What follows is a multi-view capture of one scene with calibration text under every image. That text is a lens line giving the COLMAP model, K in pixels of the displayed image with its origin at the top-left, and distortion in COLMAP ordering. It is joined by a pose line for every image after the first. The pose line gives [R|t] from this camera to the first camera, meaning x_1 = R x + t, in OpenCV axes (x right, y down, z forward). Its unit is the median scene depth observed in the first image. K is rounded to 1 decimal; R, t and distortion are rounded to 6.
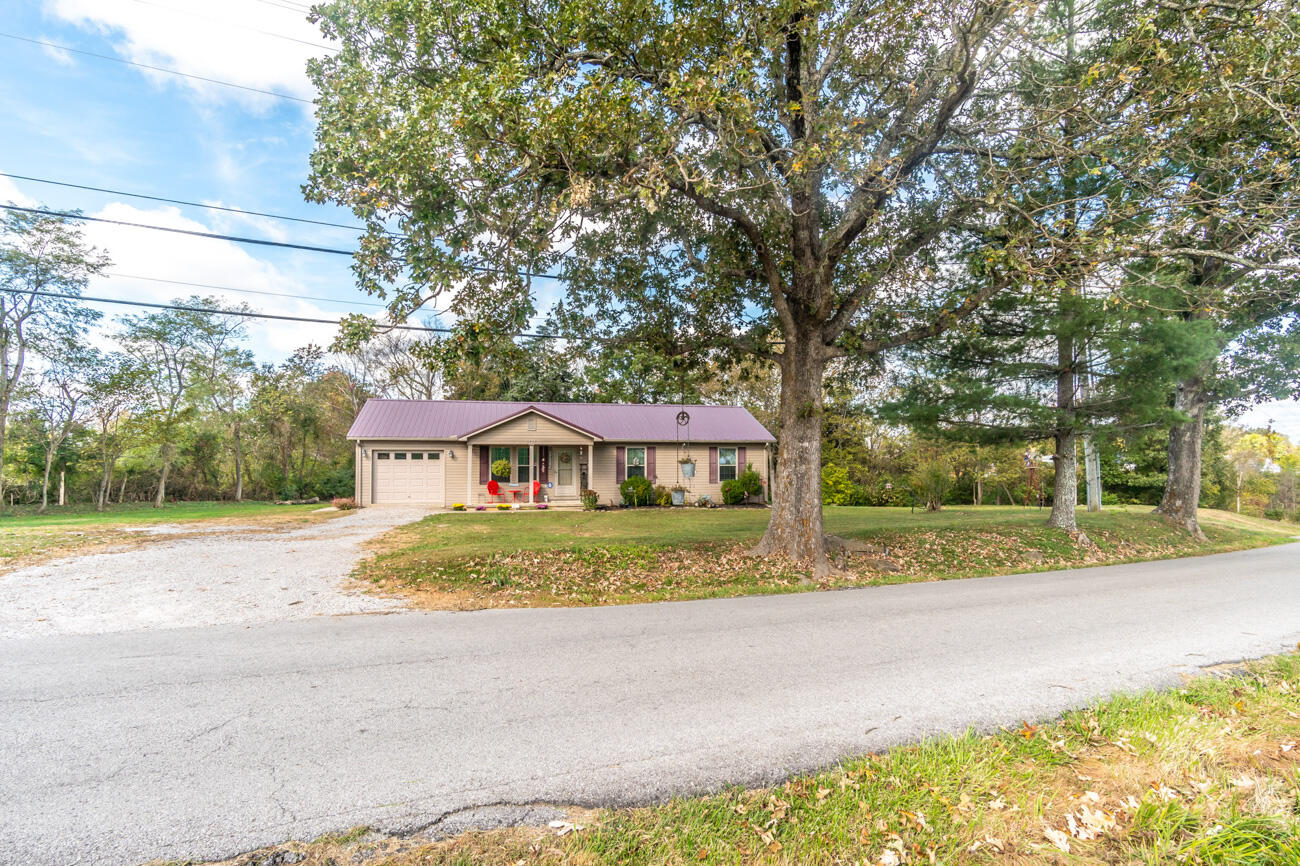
lens RADIAL K [[703.1, 0, 650.0], [0, 703.1, 433.0], [0, 0, 1]] dist [-0.000006, -0.000863]
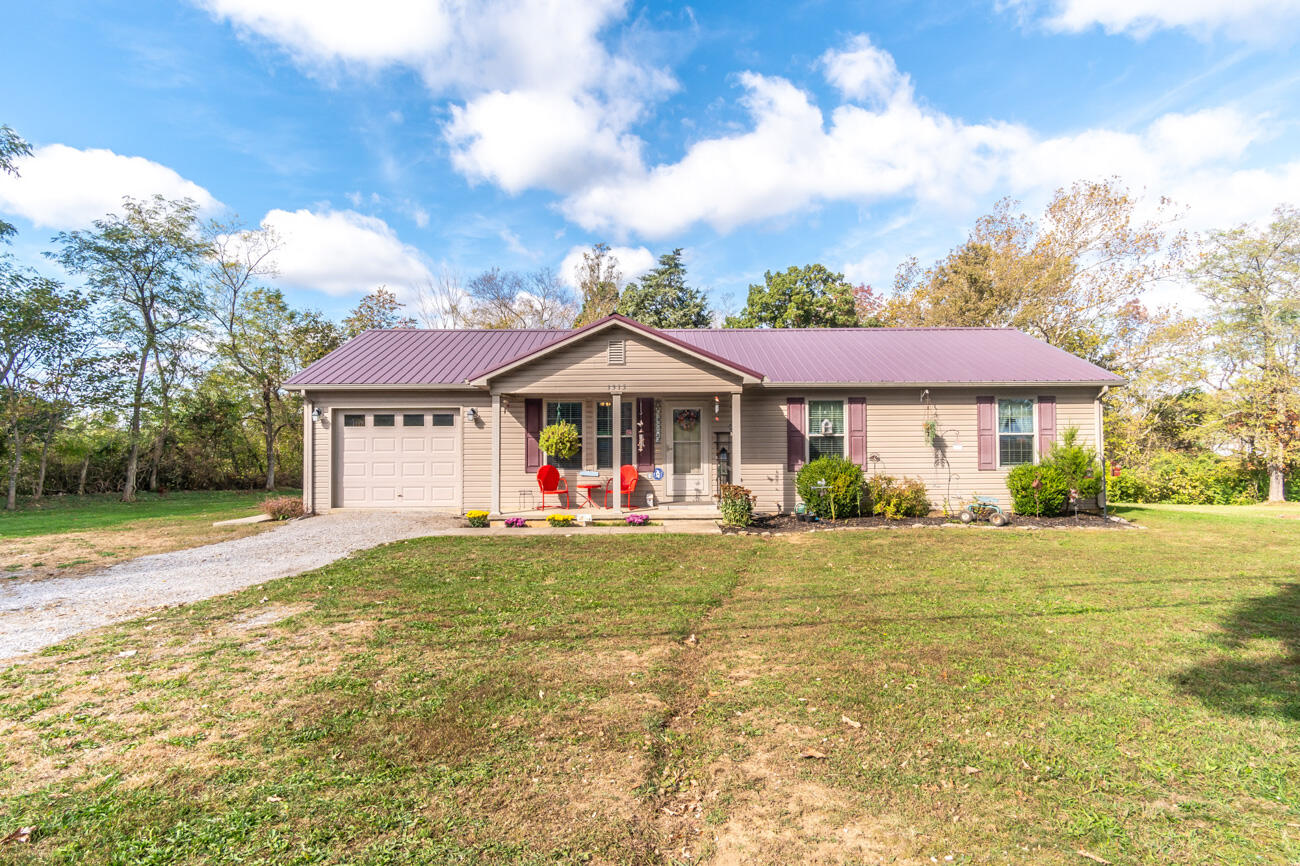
lens RADIAL K [[703.1, 0, 650.0], [0, 703.1, 433.0], [0, 0, 1]] dist [-0.000006, -0.000863]
pose [[0.979701, -0.008061, -0.200300, -0.045735], [0.014365, 0.999446, 0.030036, 0.029471], [0.199947, -0.032304, 0.979274, 0.508295]]
